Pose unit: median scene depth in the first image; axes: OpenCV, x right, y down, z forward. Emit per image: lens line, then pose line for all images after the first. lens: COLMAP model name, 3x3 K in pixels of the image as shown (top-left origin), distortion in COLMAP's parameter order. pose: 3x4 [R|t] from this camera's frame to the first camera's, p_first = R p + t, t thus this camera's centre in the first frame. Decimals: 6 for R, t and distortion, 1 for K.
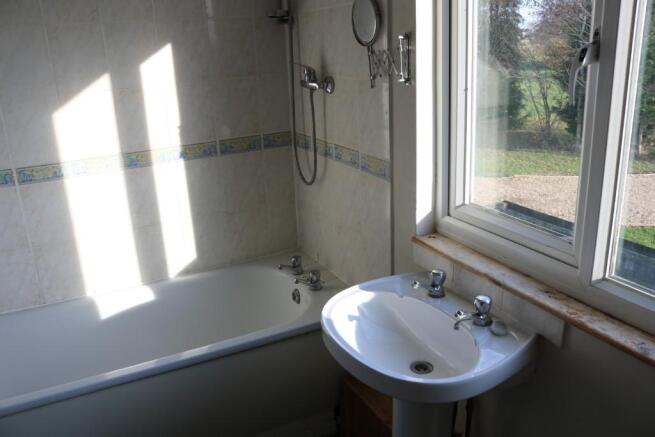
lens RADIAL K [[540.9, 0, 327.5], [0, 540.9, 218.5], [0, 0, 1]] dist [-0.157719, 0.129496]
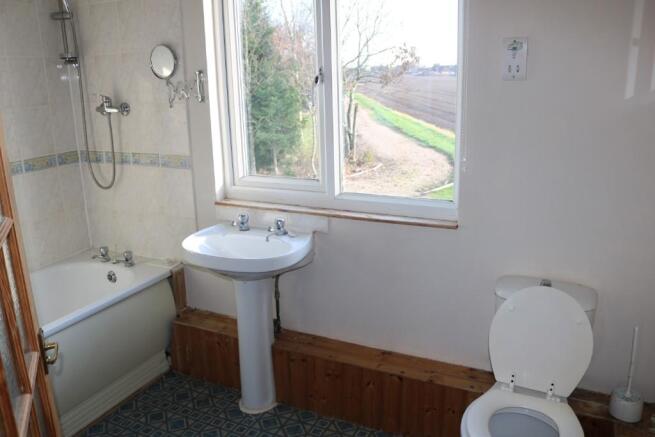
lens RADIAL K [[540.9, 0, 327.5], [0, 540.9, 218.5], [0, 0, 1]] dist [-0.157719, 0.129496]
pose [[0.792402, -0.132344, 0.595469, -0.435783], [0.178711, 0.983715, -0.019181, 0.144666], [-0.583233, 0.121616, 0.803149, -0.346697]]
